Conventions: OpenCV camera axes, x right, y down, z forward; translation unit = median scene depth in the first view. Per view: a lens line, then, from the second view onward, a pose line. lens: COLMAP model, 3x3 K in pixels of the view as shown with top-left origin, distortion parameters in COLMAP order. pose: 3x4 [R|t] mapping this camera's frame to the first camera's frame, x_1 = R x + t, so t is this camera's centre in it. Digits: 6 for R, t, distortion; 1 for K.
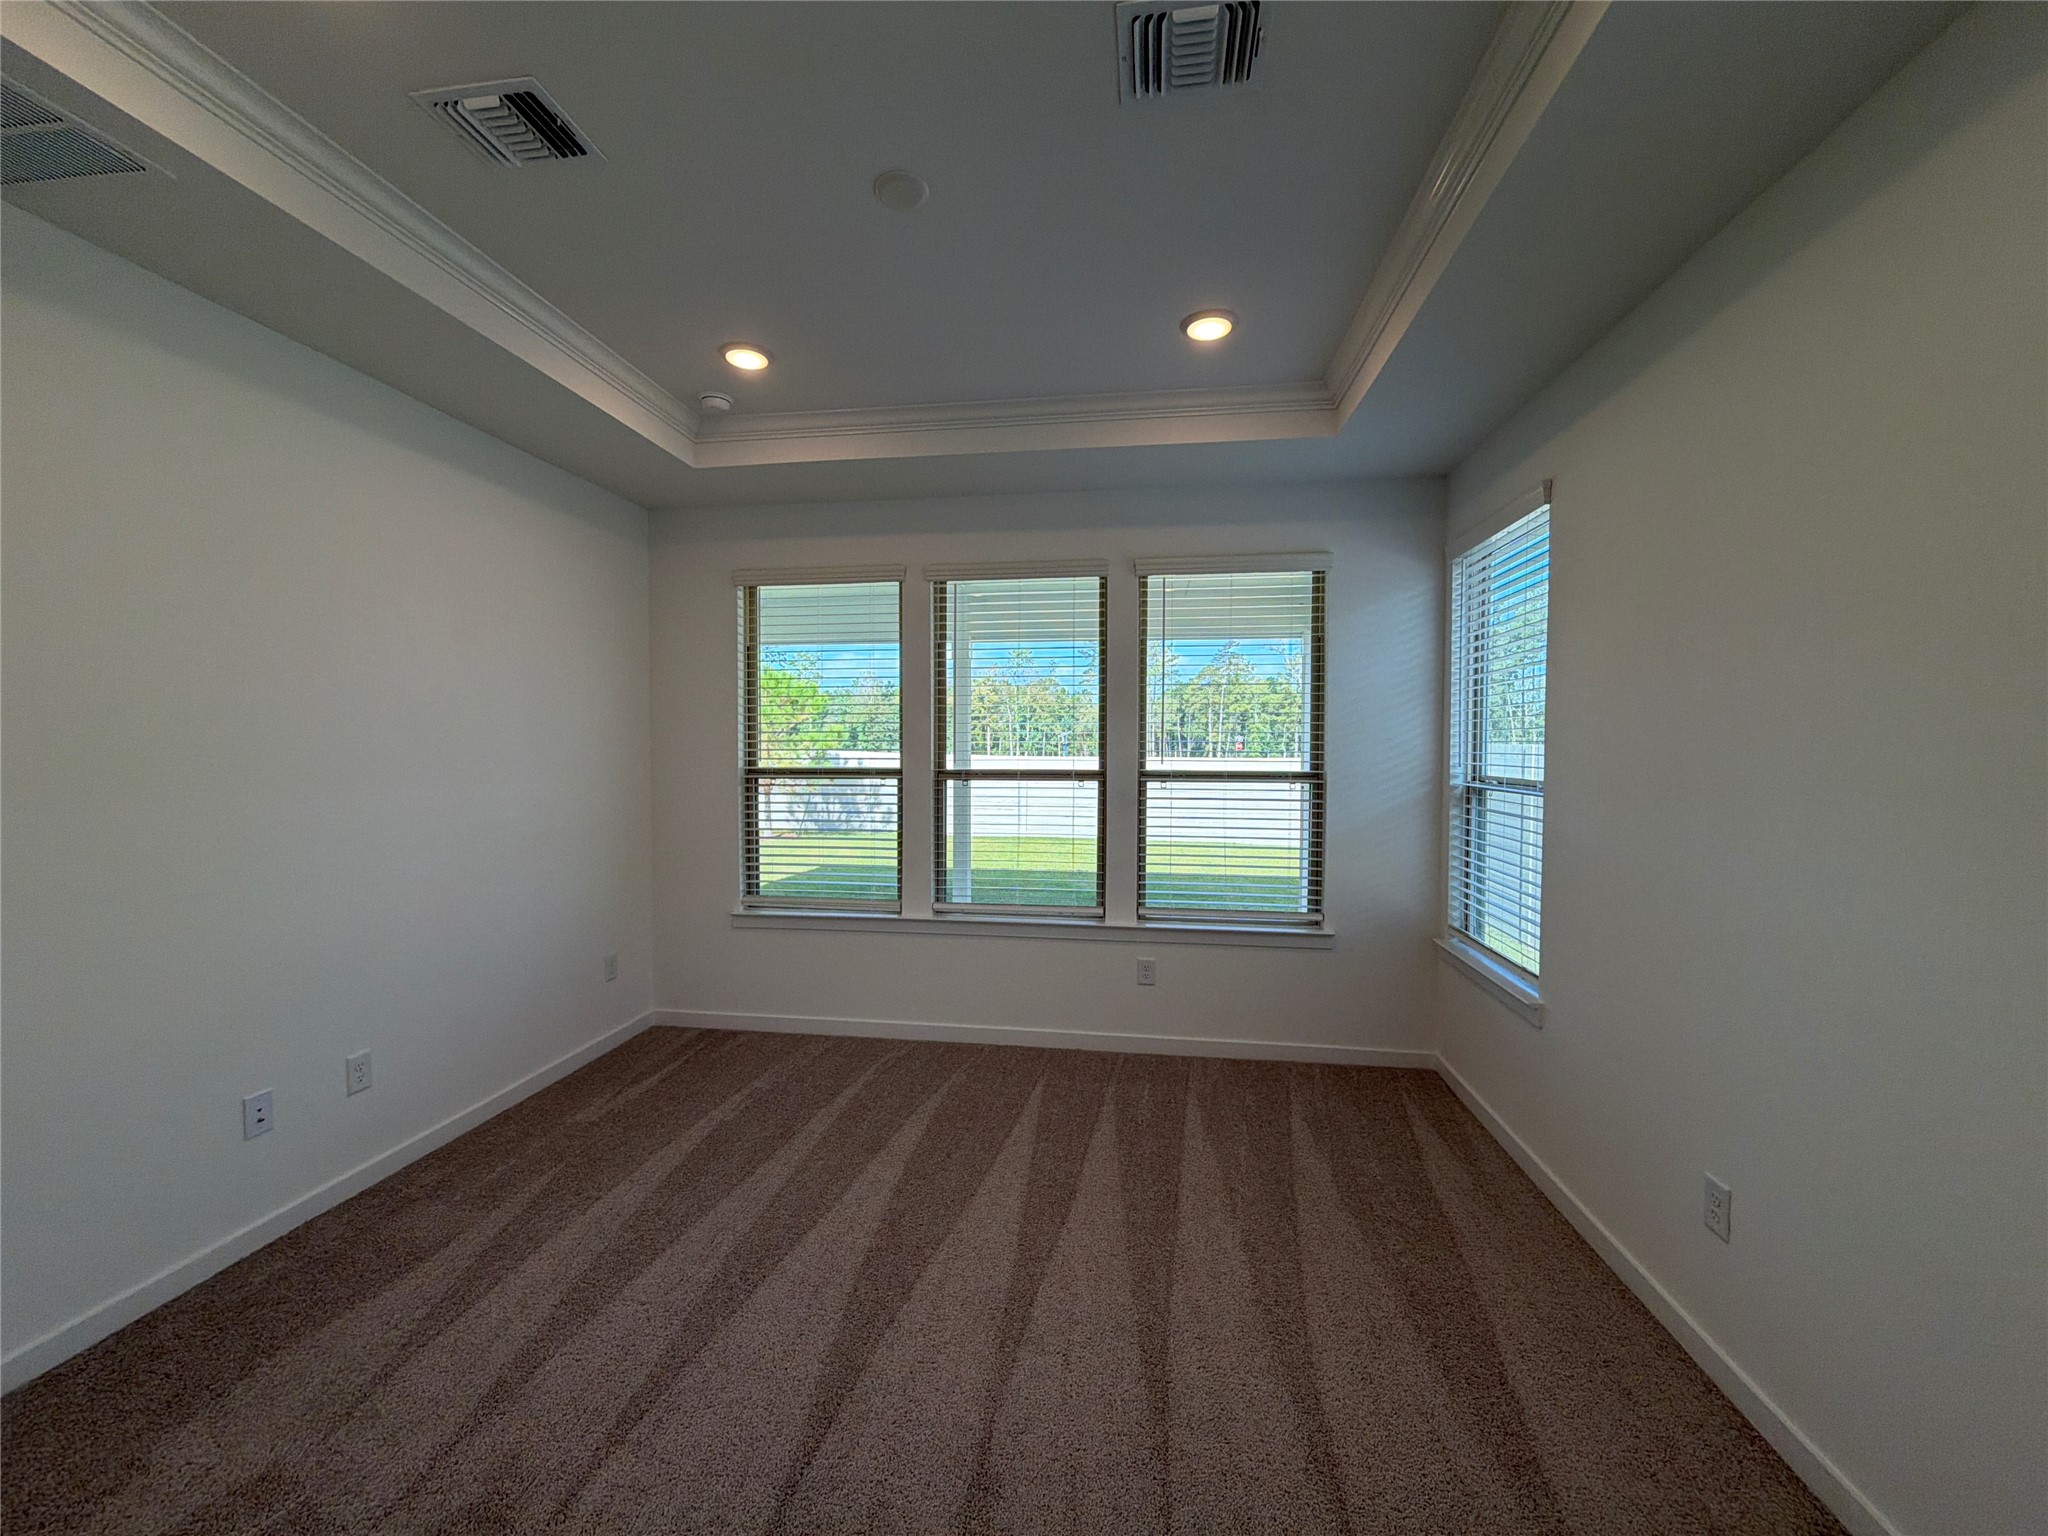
lens RADIAL K [[812.4, 0, 1030.3], [0, 812.4, 771.8], [0, 0, 1]] dist [0.001420, 0.000352]
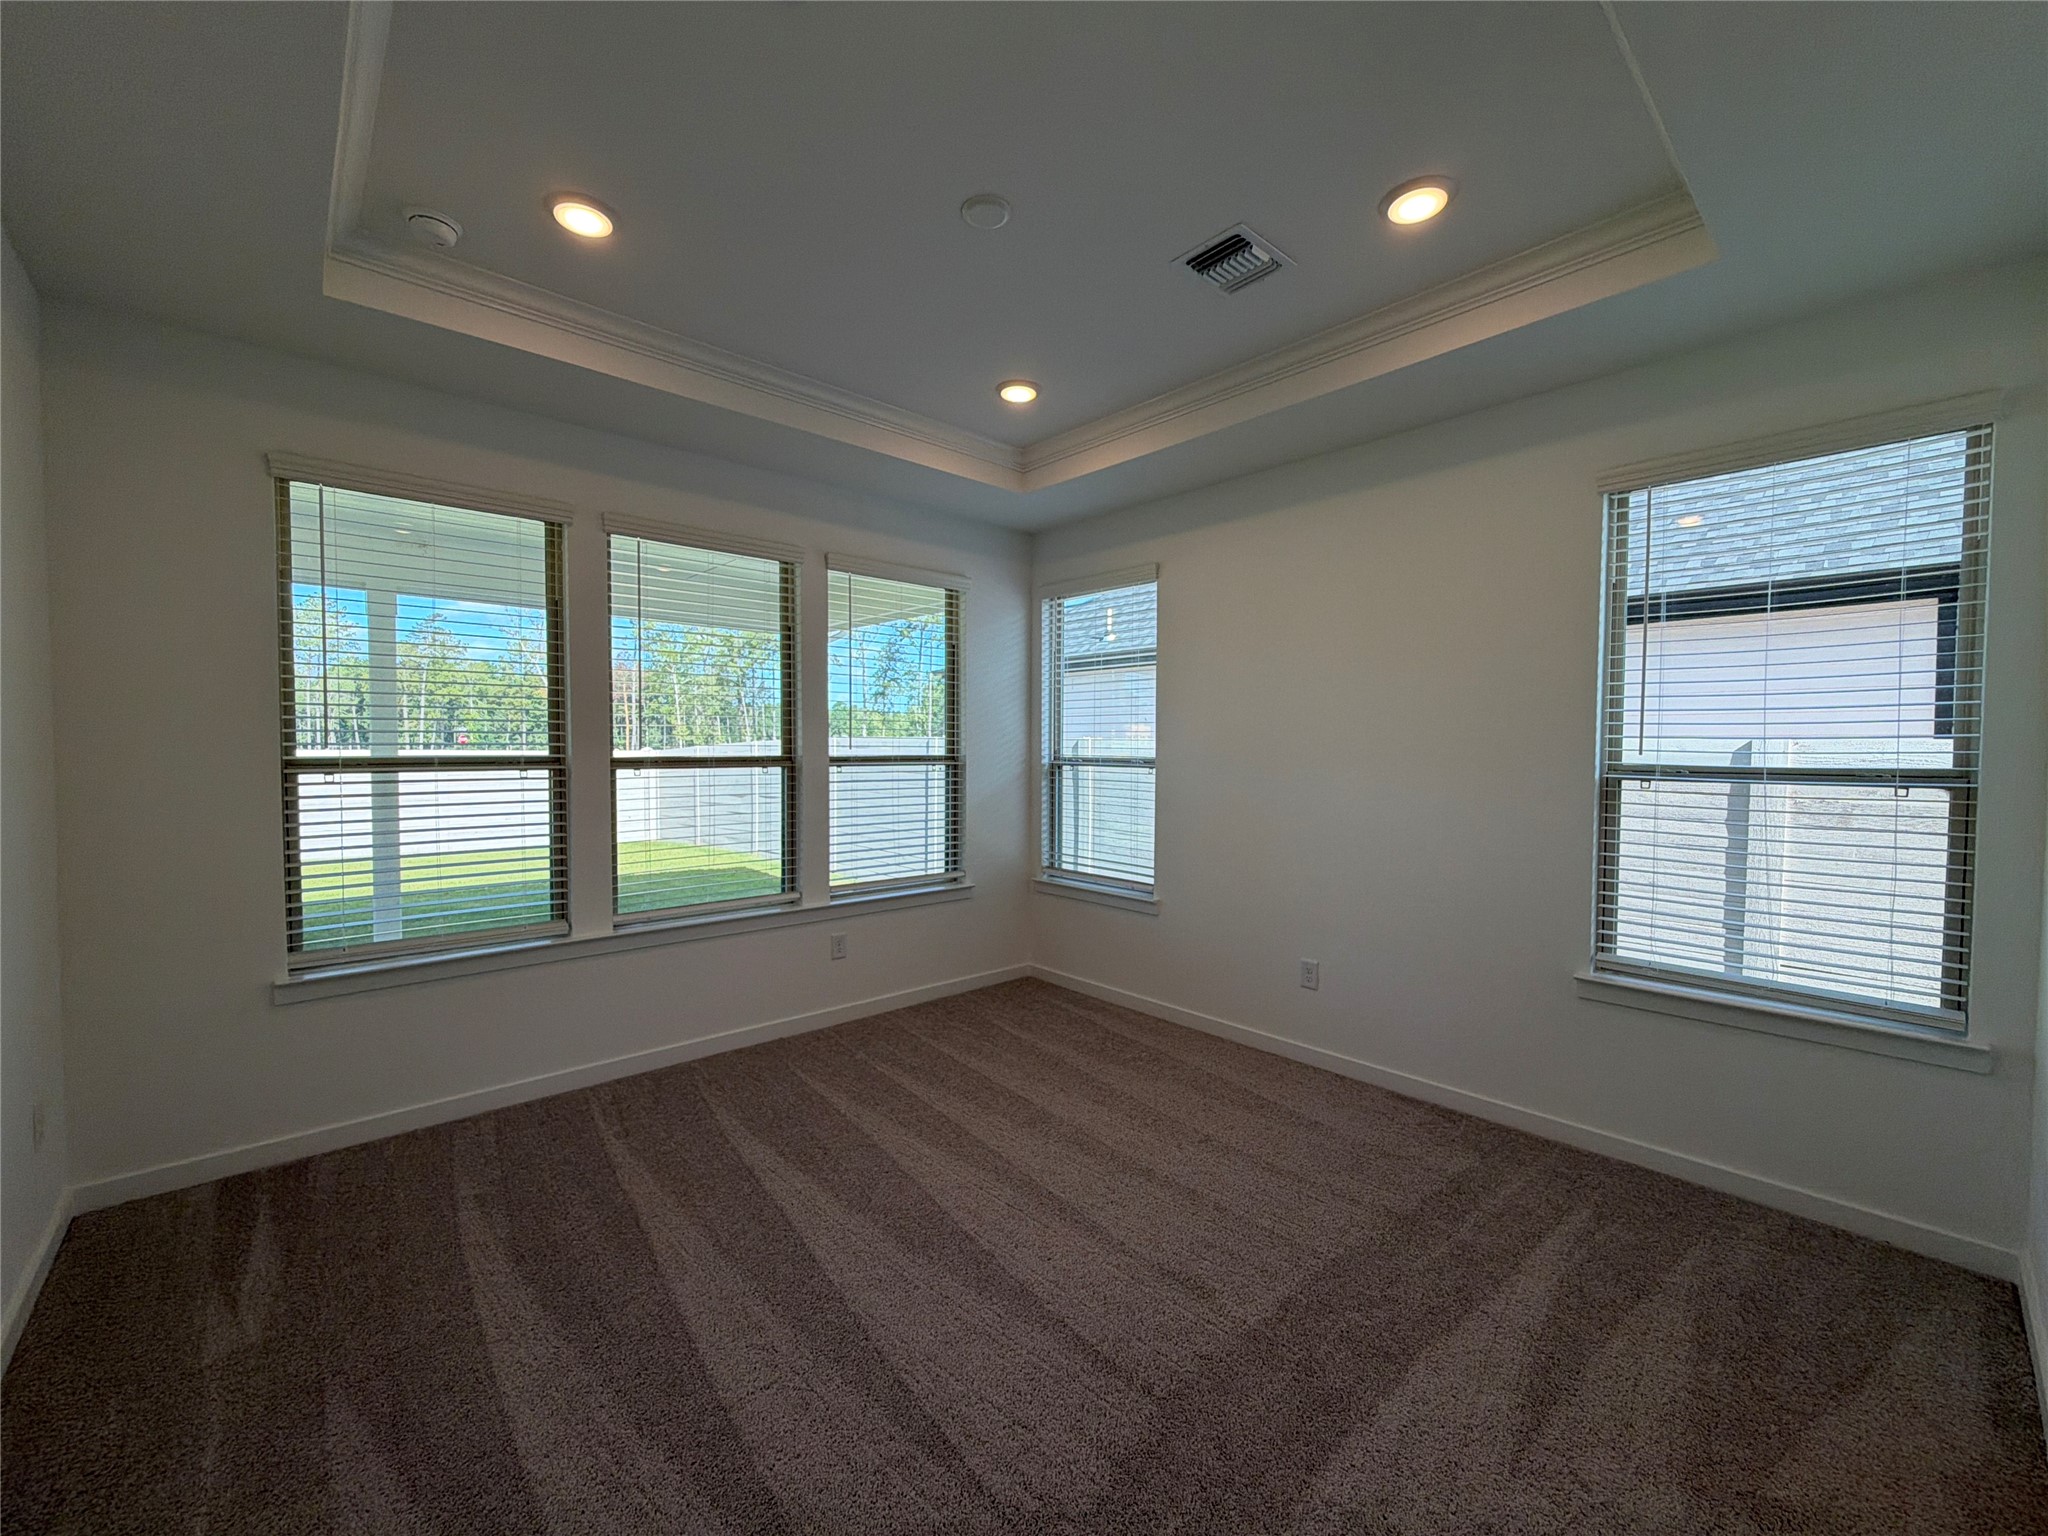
lens RADIAL K [[812.4, 0, 1029.0], [0, 812.4, 765.0], [0, 0, 1]] dist [0.001420, 0.000352]
pose [[0.639933, -0.018841, 0.768200, -0.504910], [0.018257, 0.999790, 0.009312, 0.005760], [-0.768214, 0.008066, 0.640142, 0.134501]]
